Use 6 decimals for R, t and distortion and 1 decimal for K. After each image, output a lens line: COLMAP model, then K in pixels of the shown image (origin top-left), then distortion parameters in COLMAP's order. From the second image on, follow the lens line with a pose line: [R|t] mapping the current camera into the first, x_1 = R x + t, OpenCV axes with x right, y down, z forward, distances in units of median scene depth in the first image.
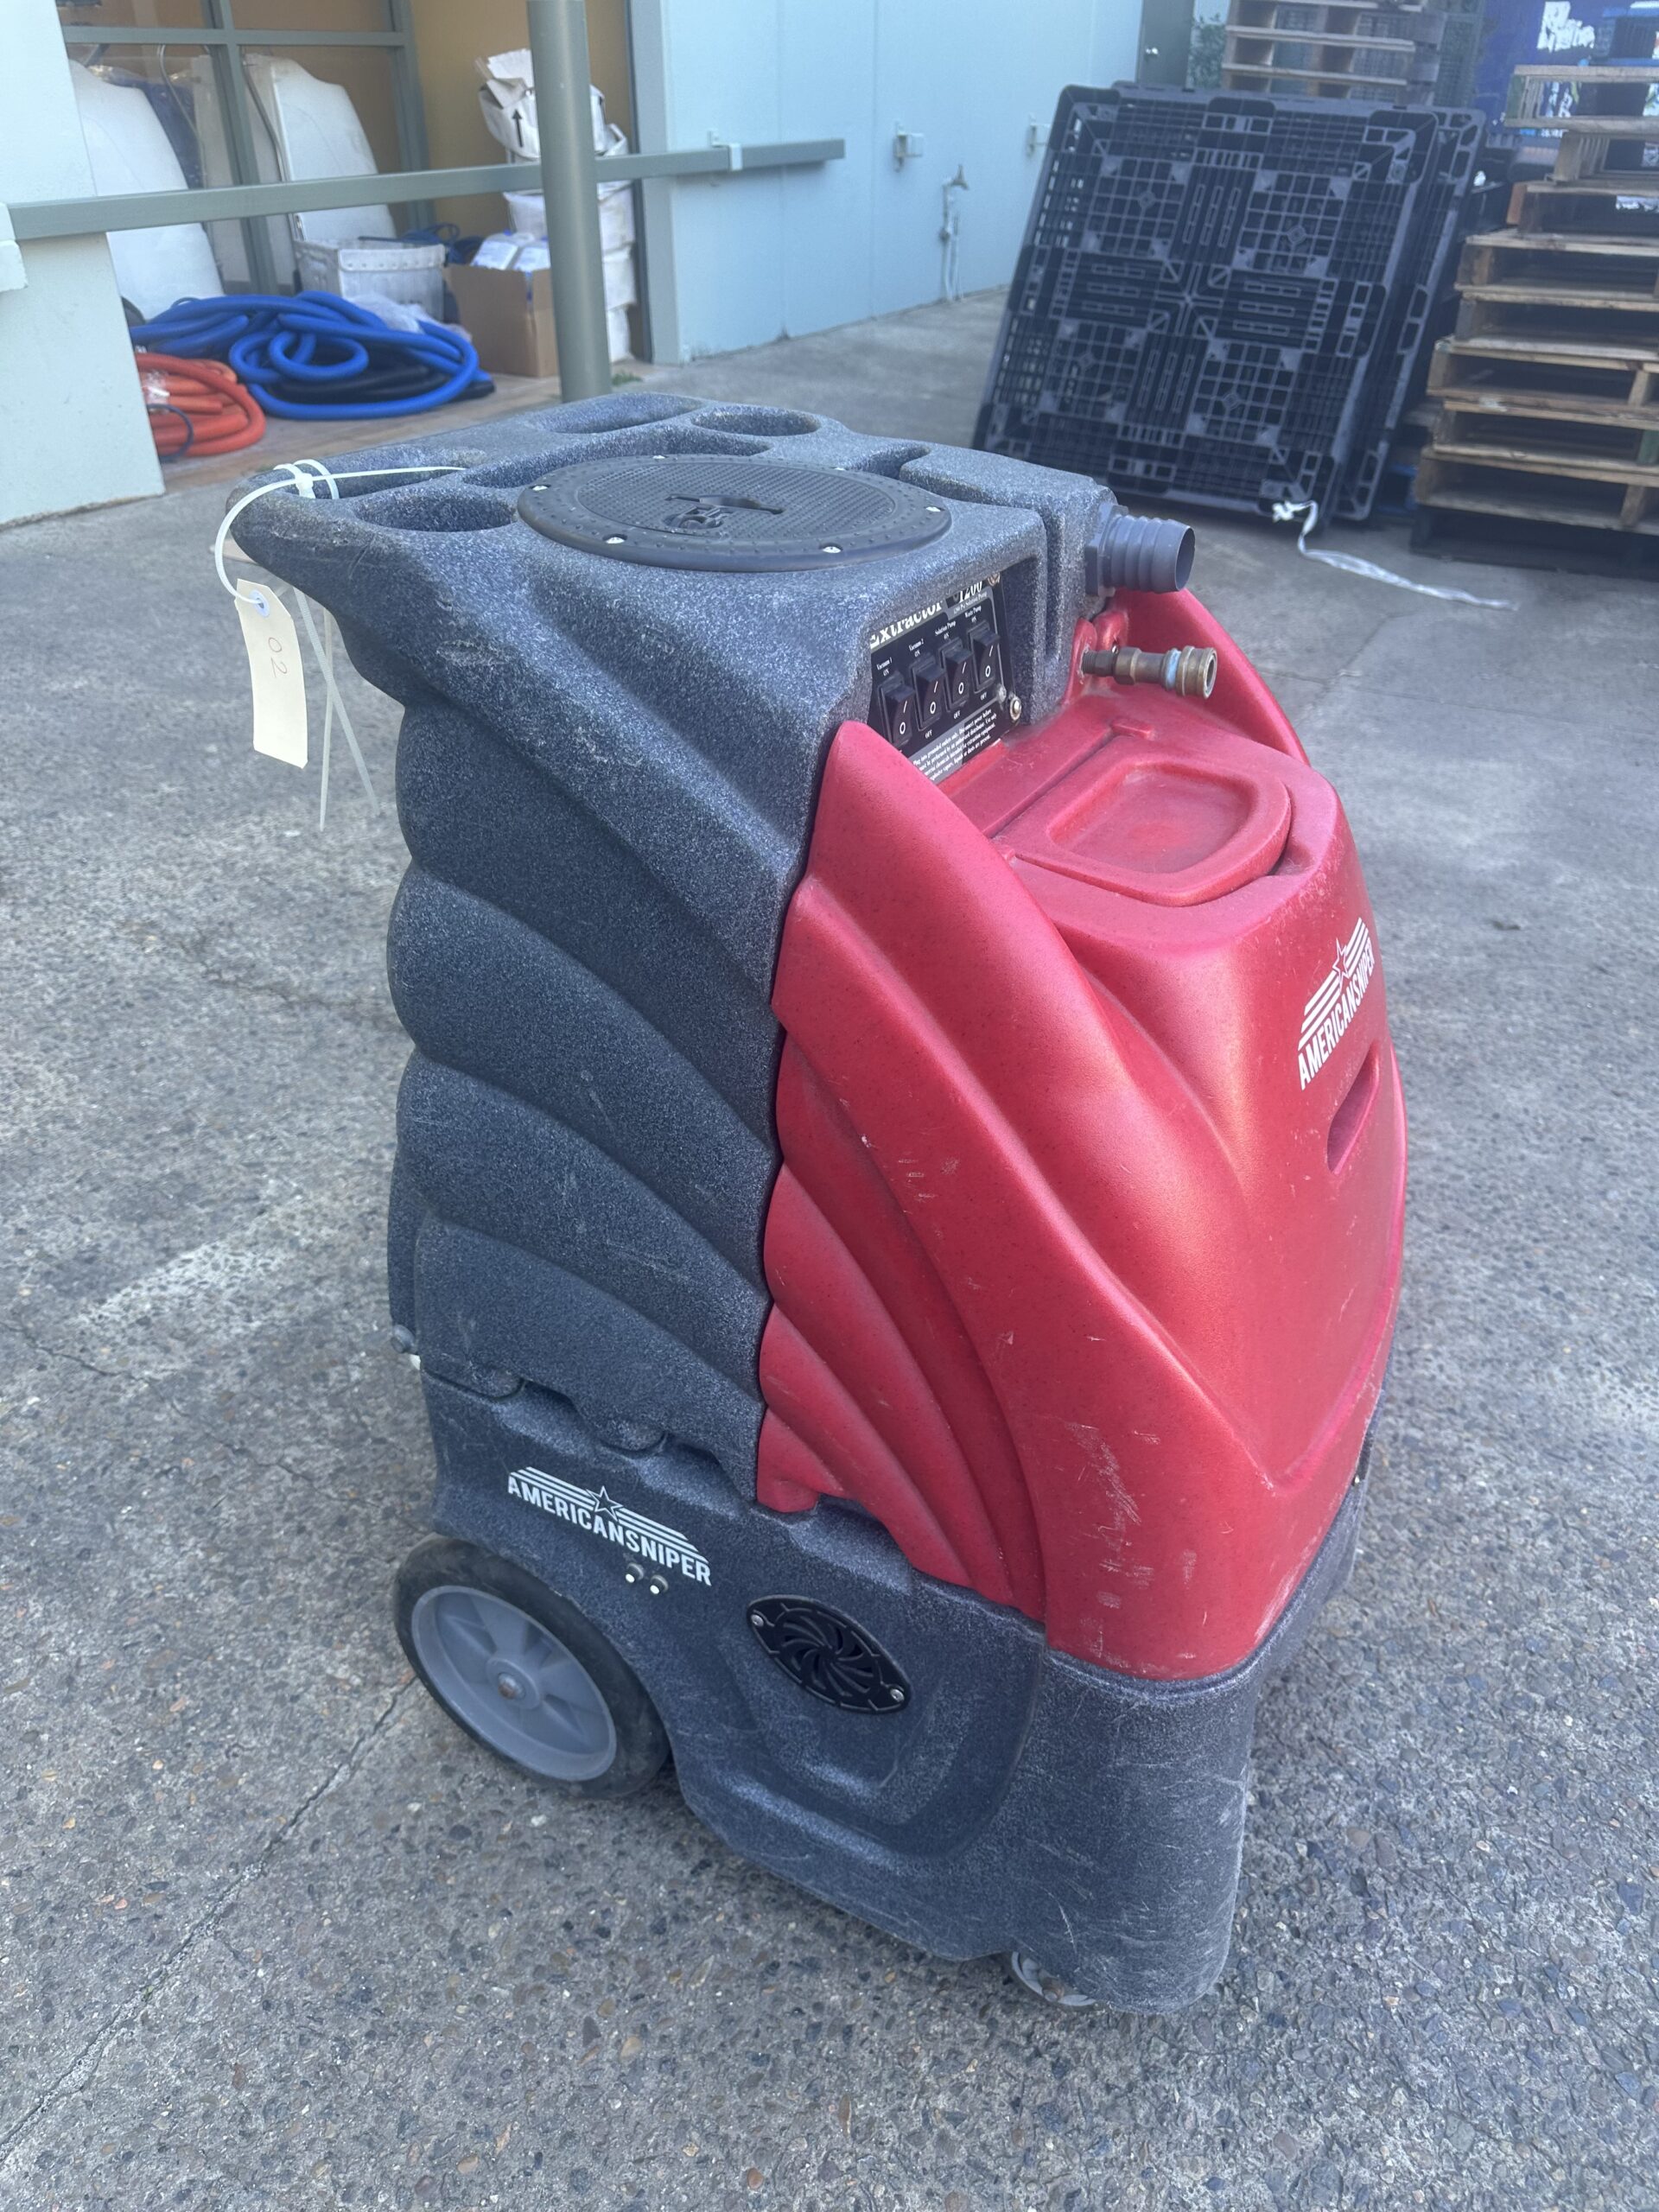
lens RADIAL K [[1583.9, 0, 836.3], [0, 1583.9, 1107.3], [0, 0, 1]] dist [0.001353, -0.010136]
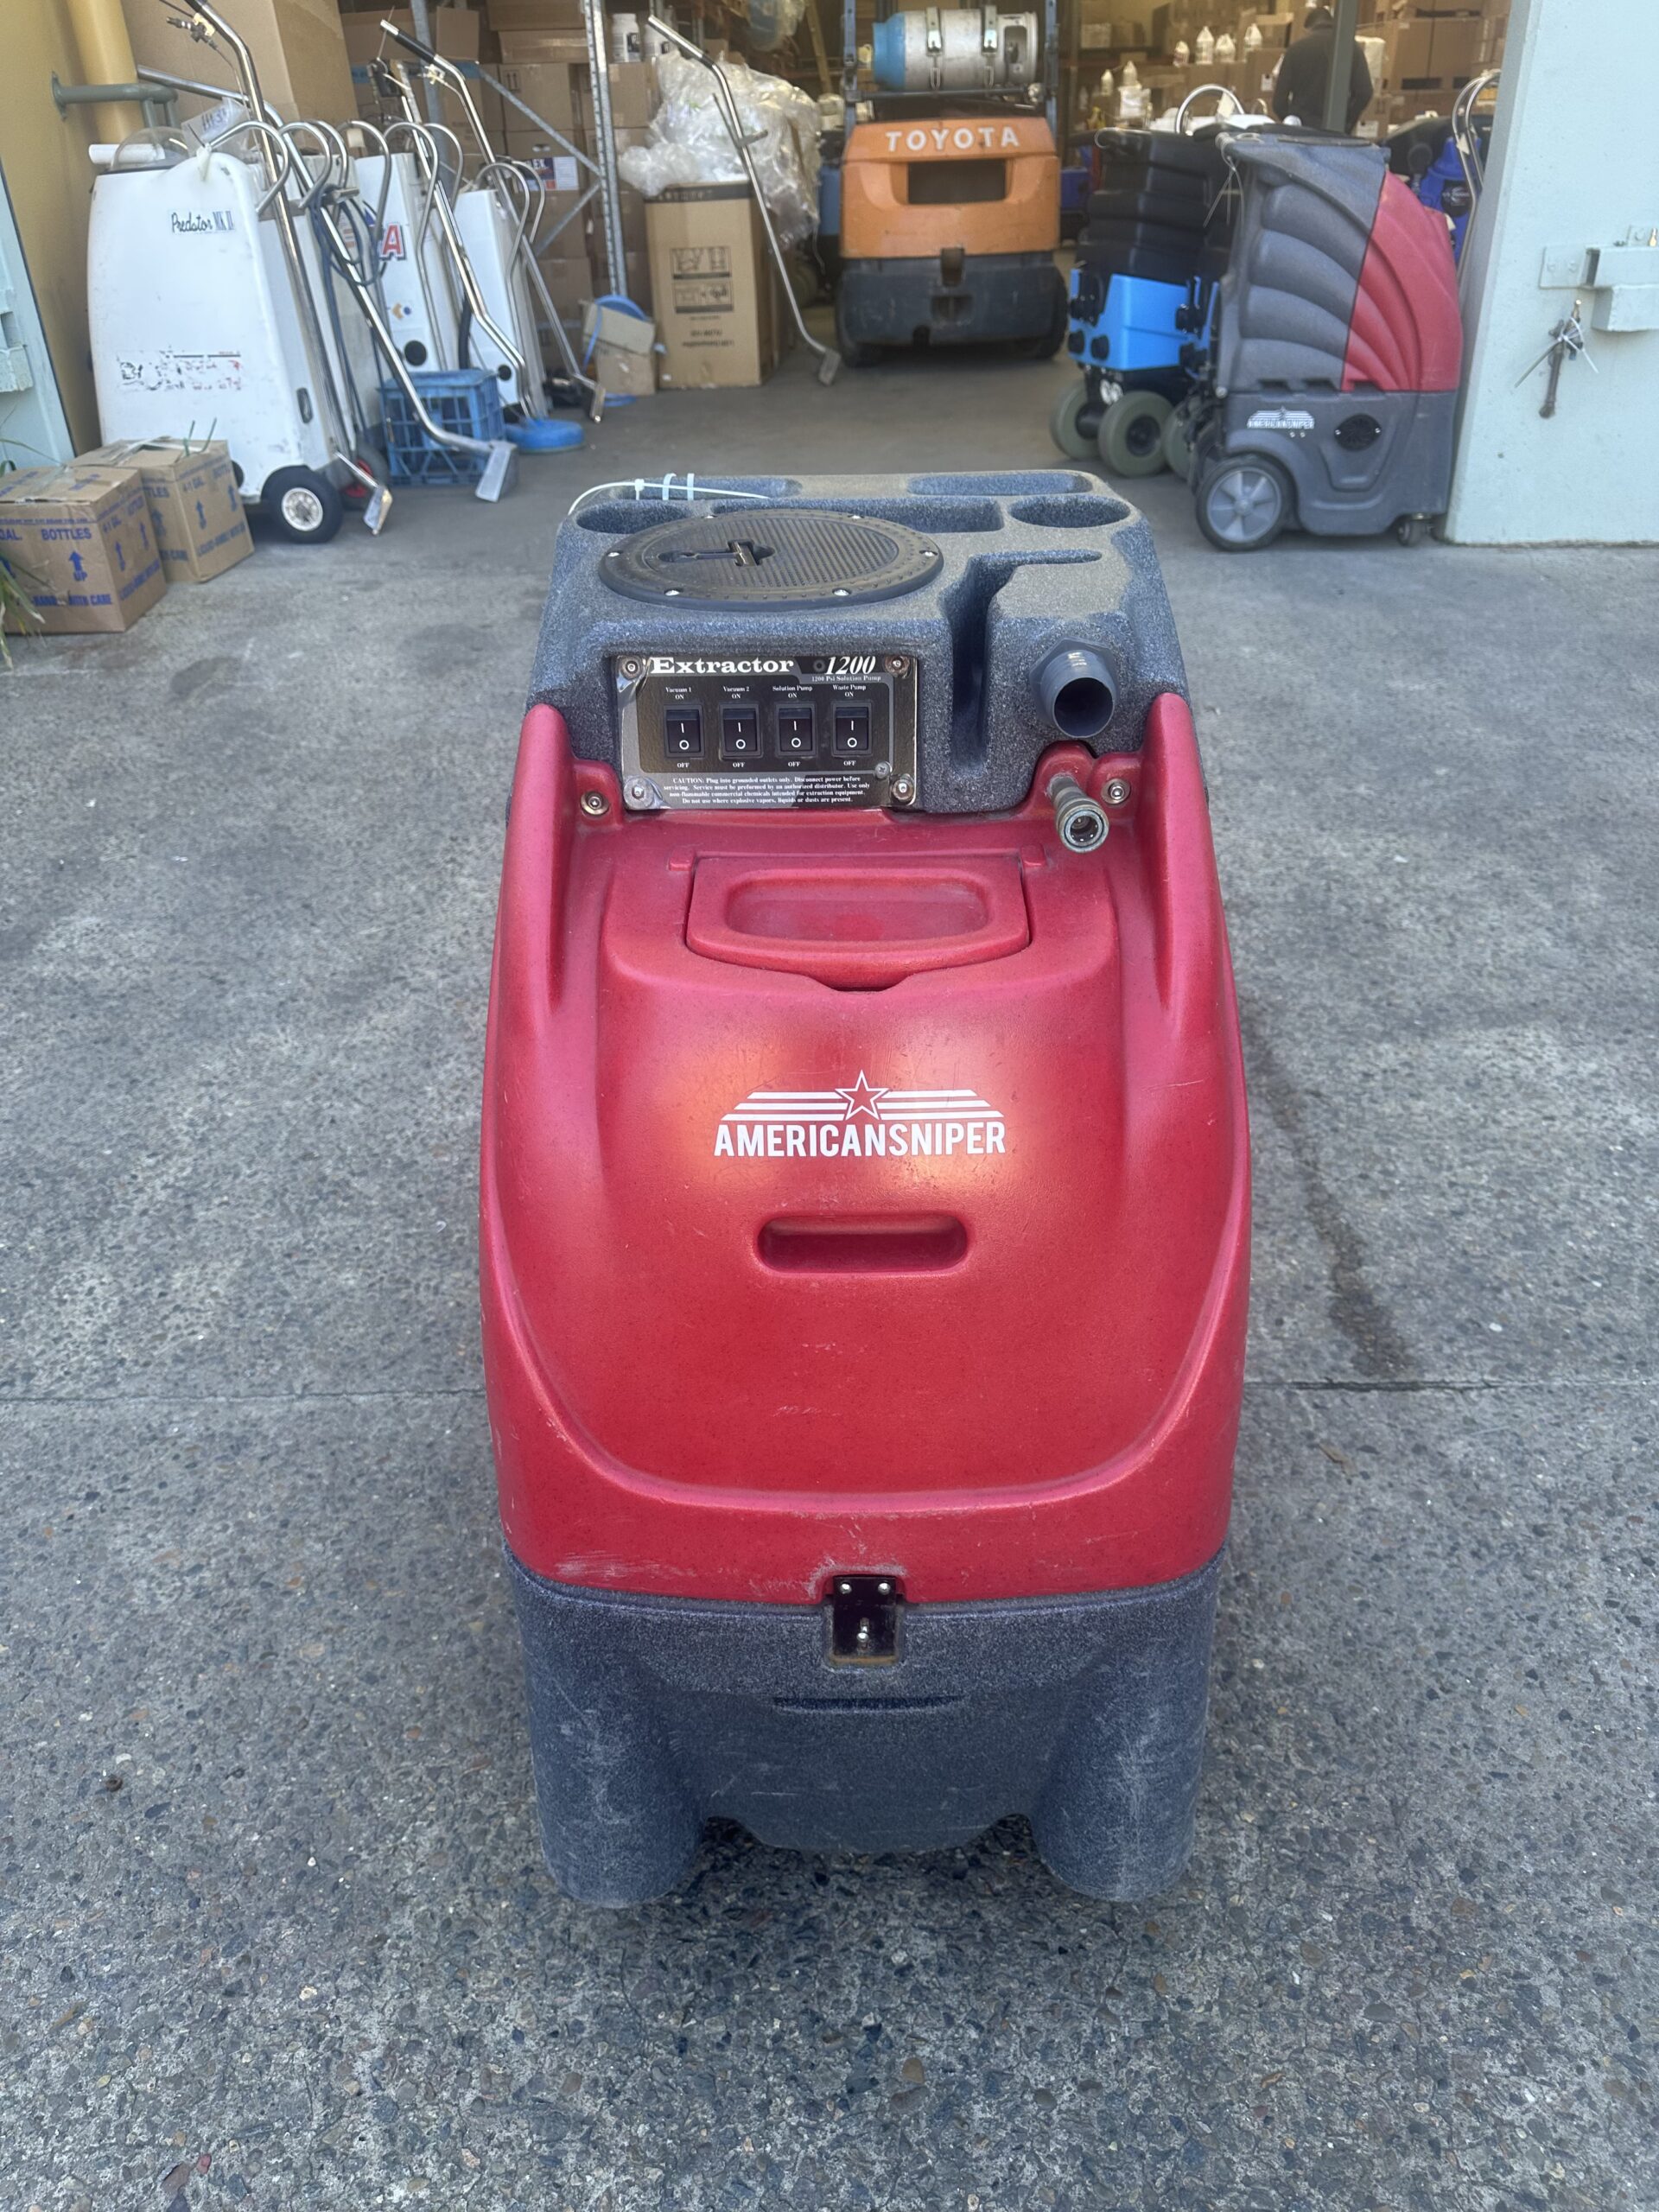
lens RADIAL K [[1590.1, 0, 829.5], [0, 1590.1, 1106.0], [0, 0, 1]] dist [0.001538, -0.010092]
pose [[0.467837, 0.448241, -0.761715, 0.800766], [-0.455882, 0.860735, 0.226513, -0.226157], [0.757166, 0.241281, 0.607028, 0.272413]]
